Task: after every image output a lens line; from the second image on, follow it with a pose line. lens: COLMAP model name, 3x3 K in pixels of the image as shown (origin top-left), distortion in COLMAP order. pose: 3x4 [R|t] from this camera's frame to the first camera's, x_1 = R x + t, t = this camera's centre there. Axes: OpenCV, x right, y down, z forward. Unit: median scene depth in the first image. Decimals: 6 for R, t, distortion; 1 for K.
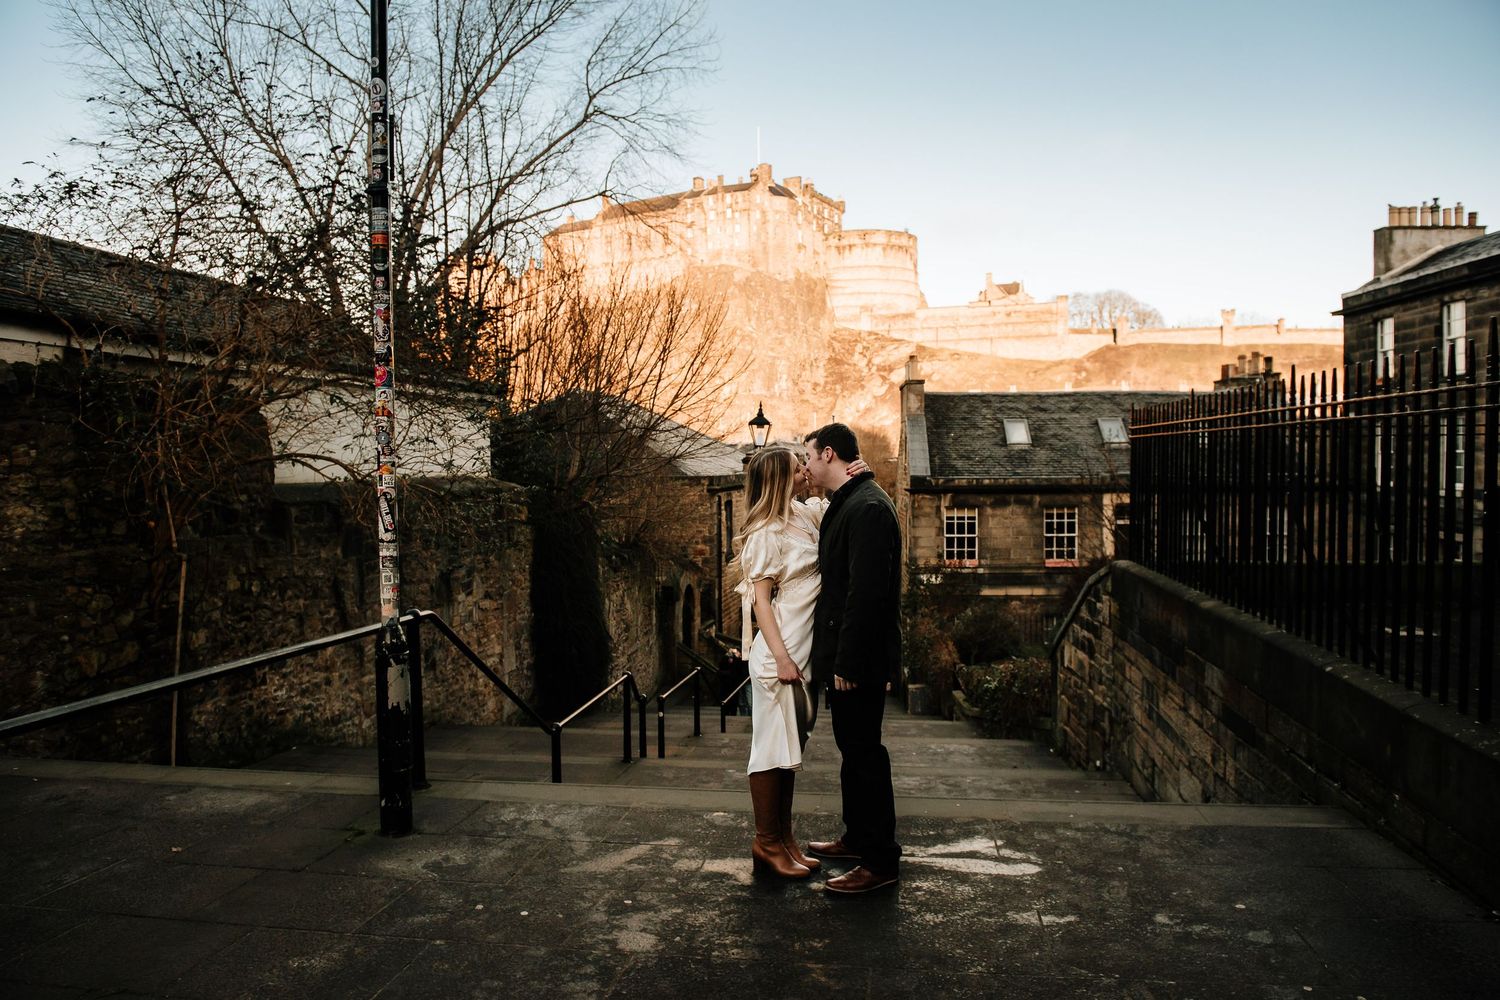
lens RADIAL K [[1063.5, 0, 750.0], [0, 1063.5, 500.0], [0, 0, 1]] dist [-0.043984, -0.001666]
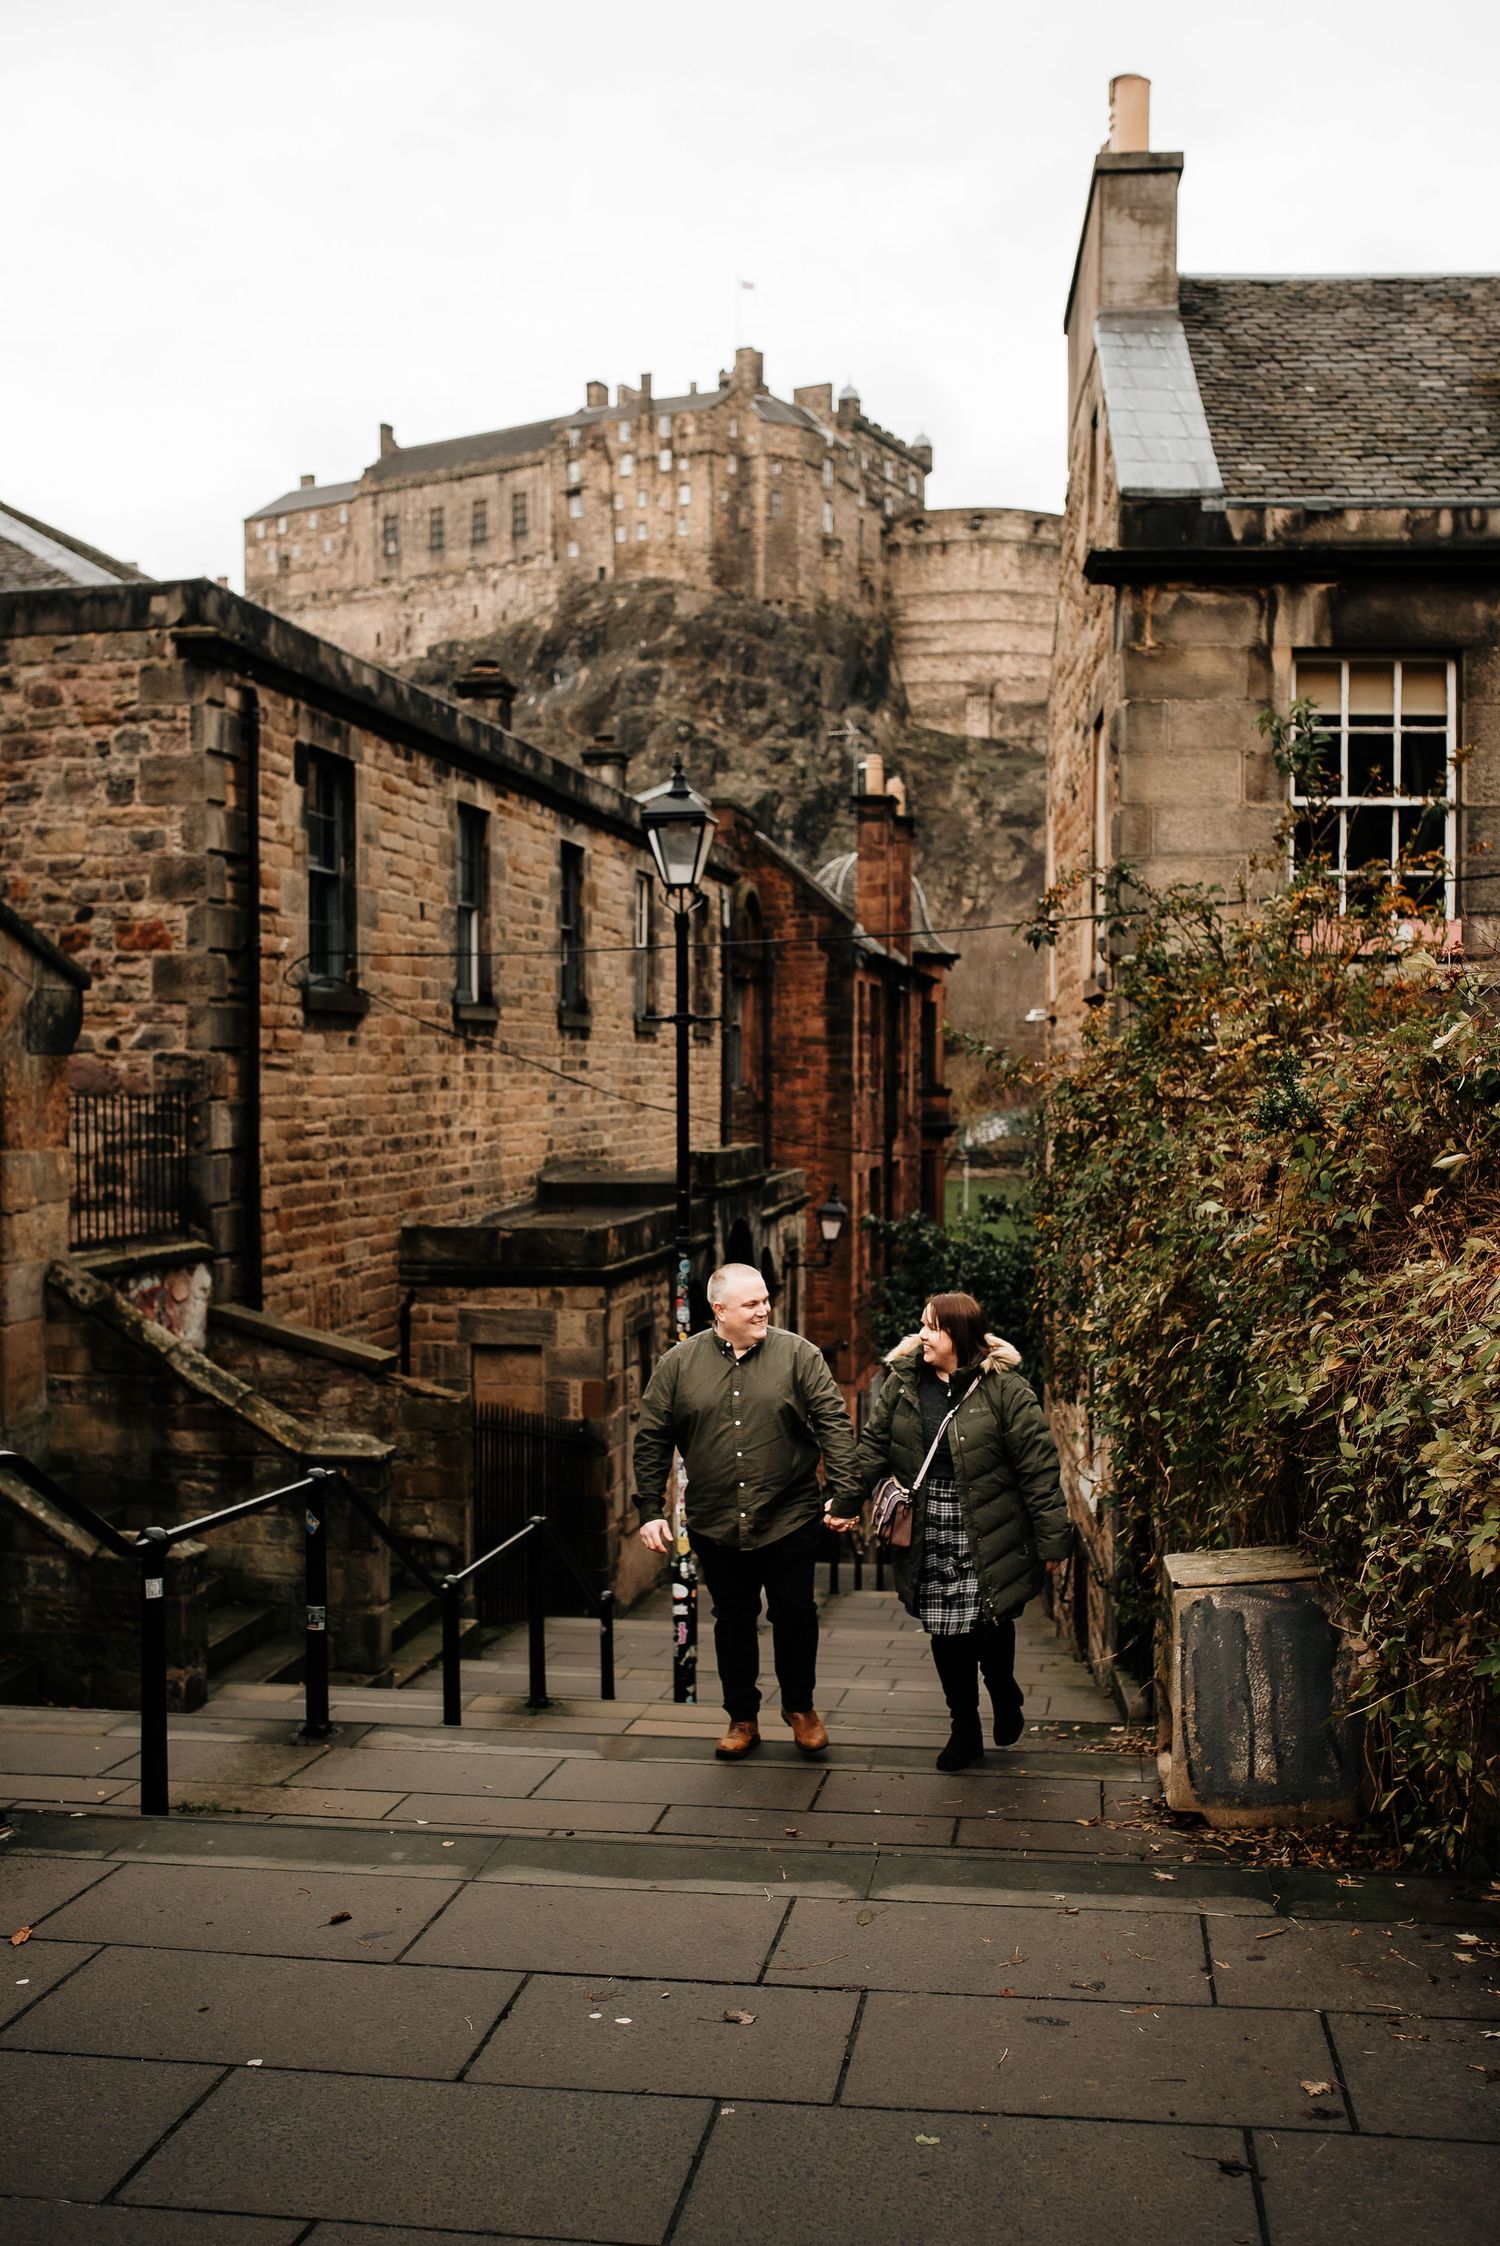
lens RADIAL K [[2363.0, 0, 762.5], [0, 2363.0, 1149.7], [0, 0, 1]] dist [-0.053410, 0.026622]
pose [[0.999787, 0.009237, 0.018445, 0.071710], [-0.009337, 0.999942, 0.005333, 0.090327], [-0.018395, -0.005504, 0.999816, 0.521562]]
